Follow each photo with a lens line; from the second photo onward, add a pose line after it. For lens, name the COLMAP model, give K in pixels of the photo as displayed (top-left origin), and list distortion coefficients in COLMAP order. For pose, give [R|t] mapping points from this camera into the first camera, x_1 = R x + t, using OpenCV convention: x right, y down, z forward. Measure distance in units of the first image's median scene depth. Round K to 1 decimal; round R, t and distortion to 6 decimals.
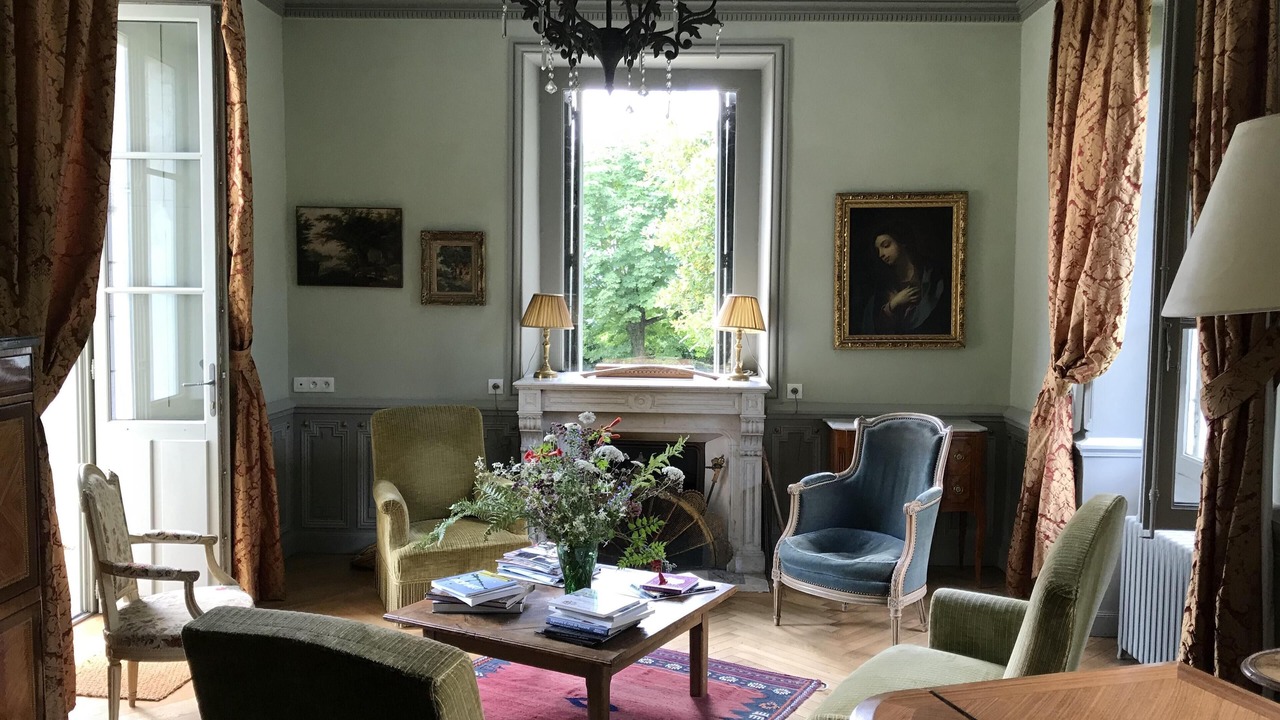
lens RADIAL K [[1030.4, 0, 641.2], [0, 1030.4, 329.8], [0, 0, 1]] dist [0.088645, -0.099767]
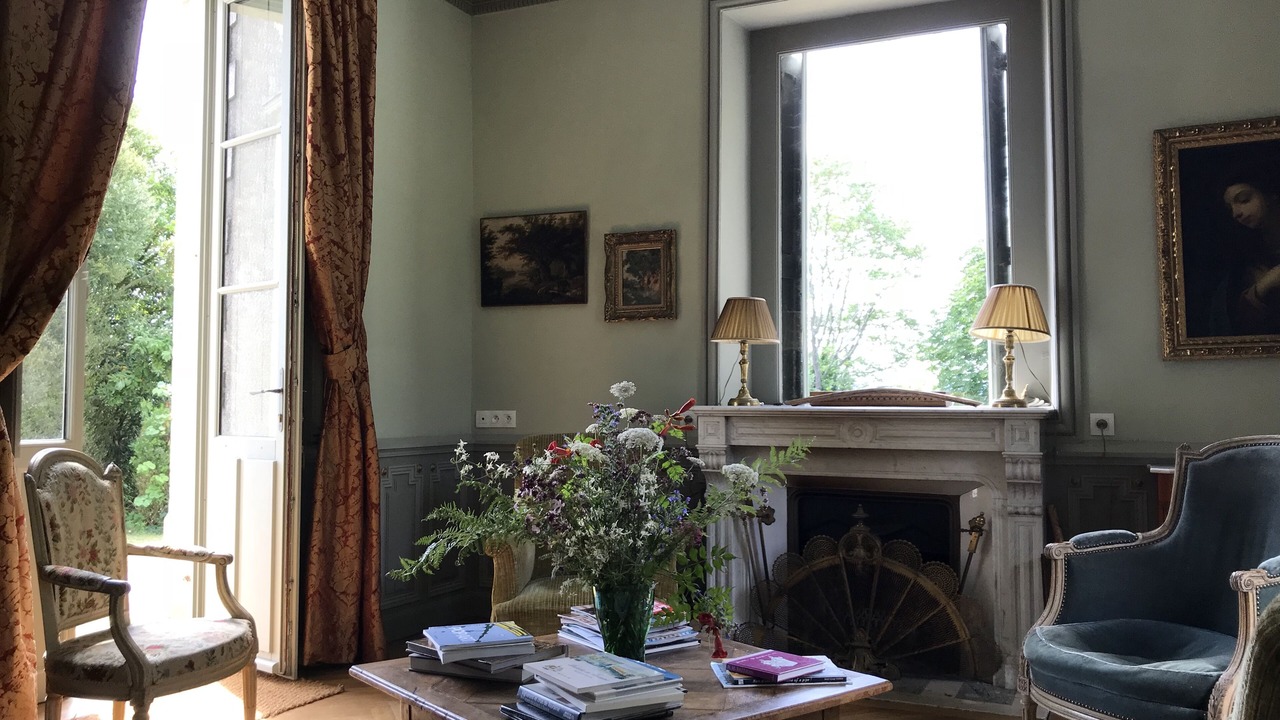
lens RADIAL K [[1030.4, 0, 641.2], [0, 1030.4, 329.8], [0, 0, 1]] dist [0.088645, -0.099767]
pose [[0.922364, -0.038102, -0.384438, 0.135856], [-0.006599, 0.993425, -0.114291, 0.077956], [0.386265, 0.107955, 0.916049, 0.250362]]
